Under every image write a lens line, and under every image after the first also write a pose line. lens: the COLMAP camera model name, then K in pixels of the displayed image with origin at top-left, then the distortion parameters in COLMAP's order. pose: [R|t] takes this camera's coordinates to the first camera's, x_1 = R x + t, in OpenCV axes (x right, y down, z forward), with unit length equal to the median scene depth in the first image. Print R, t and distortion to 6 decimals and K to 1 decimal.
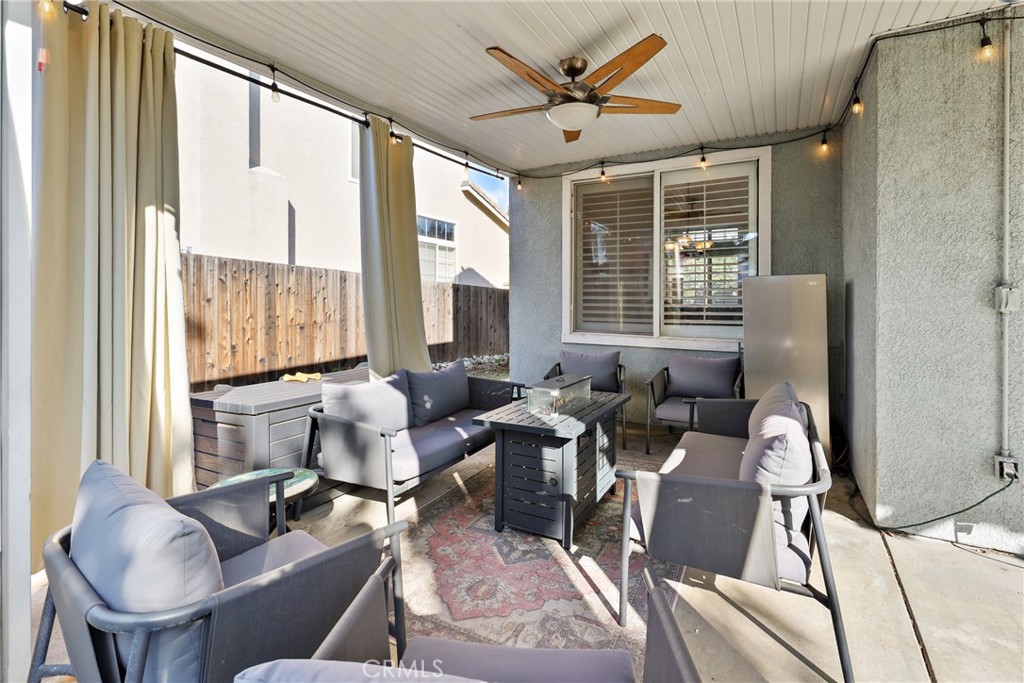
lens RADIAL K [[476.6, 0, 519.5], [0, 476.6, 301.5], [0, 0, 1]] dist [0.001418, -0.000052]
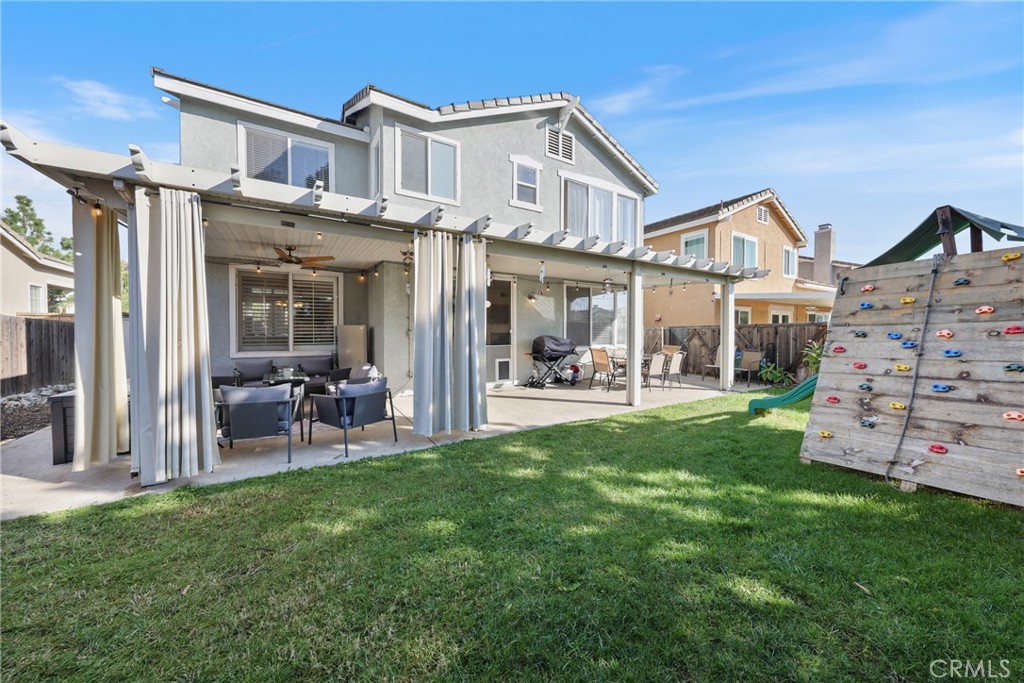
lens RADIAL K [[366.6, 0, 508.0], [0, 366.6, 336.7], [0, 0, 1]] dist [-0.000408, -0.000703]
pose [[0.503379, -0.020035, 0.863834, -0.301588], [0.001266, 0.999747, 0.022449, -0.012784], [-0.864065, -0.010207, 0.503277, -0.309525]]
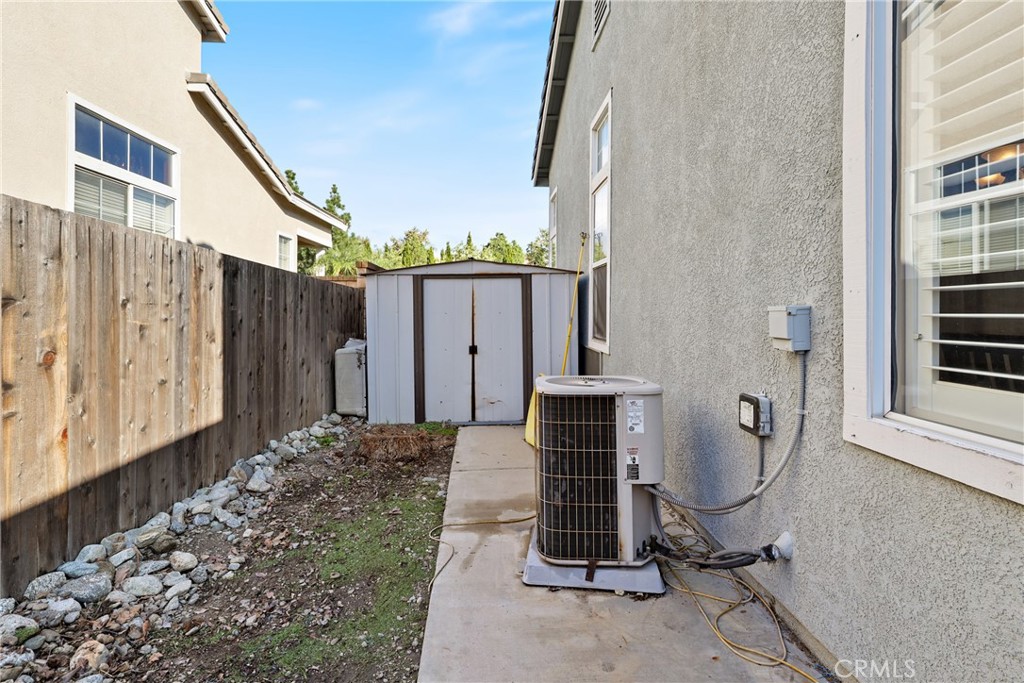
lens RADIAL K [[476.6, 0, 510.3], [0, 476.6, 307.2], [0, 0, 1]] dist [0.001418, -0.000052]
pose [[0.854636, 0.004345, 0.519209, -0.142304], [-0.003456, 0.999990, -0.002680, 0.002074], [-0.519216, 0.000496, 0.854643, 0.597879]]
